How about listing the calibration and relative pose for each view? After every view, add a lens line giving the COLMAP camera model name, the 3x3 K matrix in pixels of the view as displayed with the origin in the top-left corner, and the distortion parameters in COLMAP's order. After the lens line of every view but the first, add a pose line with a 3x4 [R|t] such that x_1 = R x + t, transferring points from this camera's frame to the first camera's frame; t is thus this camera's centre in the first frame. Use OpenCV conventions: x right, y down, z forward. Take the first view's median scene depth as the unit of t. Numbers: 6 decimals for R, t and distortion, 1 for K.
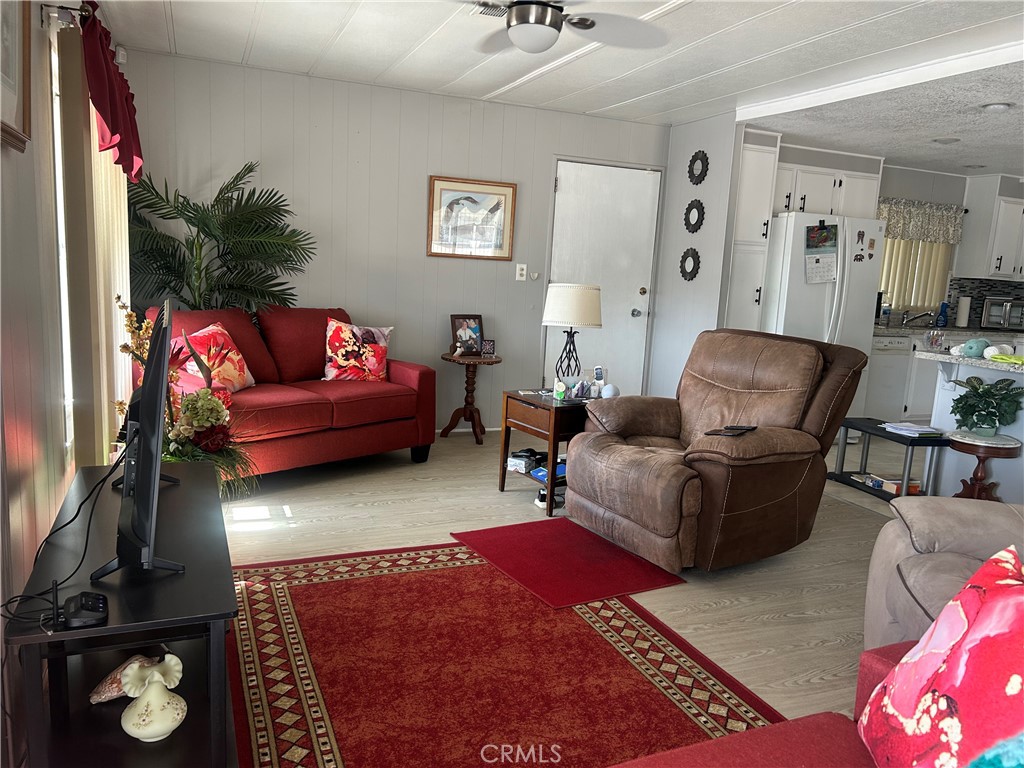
lens RADIAL K [[789.4, 0, 515.7], [0, 789.4, 388.2], [0, 0, 1]] dist [0.090684, -0.083643]
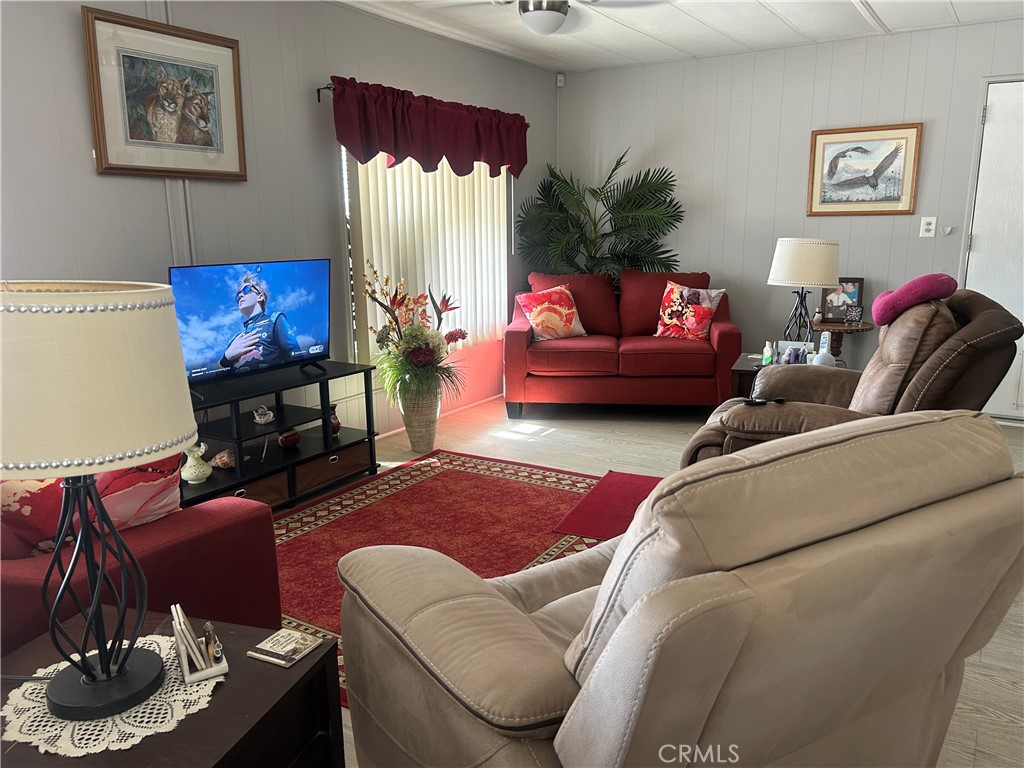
lens RADIAL K [[789.4, 0, 516.1], [0, 789.4, 387.3], [0, 0, 1]] dist [0.090684, -0.083643]
pose [[0.581916, 0.108493, -0.805980, 0.593080], [-0.088462, 0.993625, 0.069882, 0.001170], [0.808423, 0.030633, 0.587804, 0.192495]]
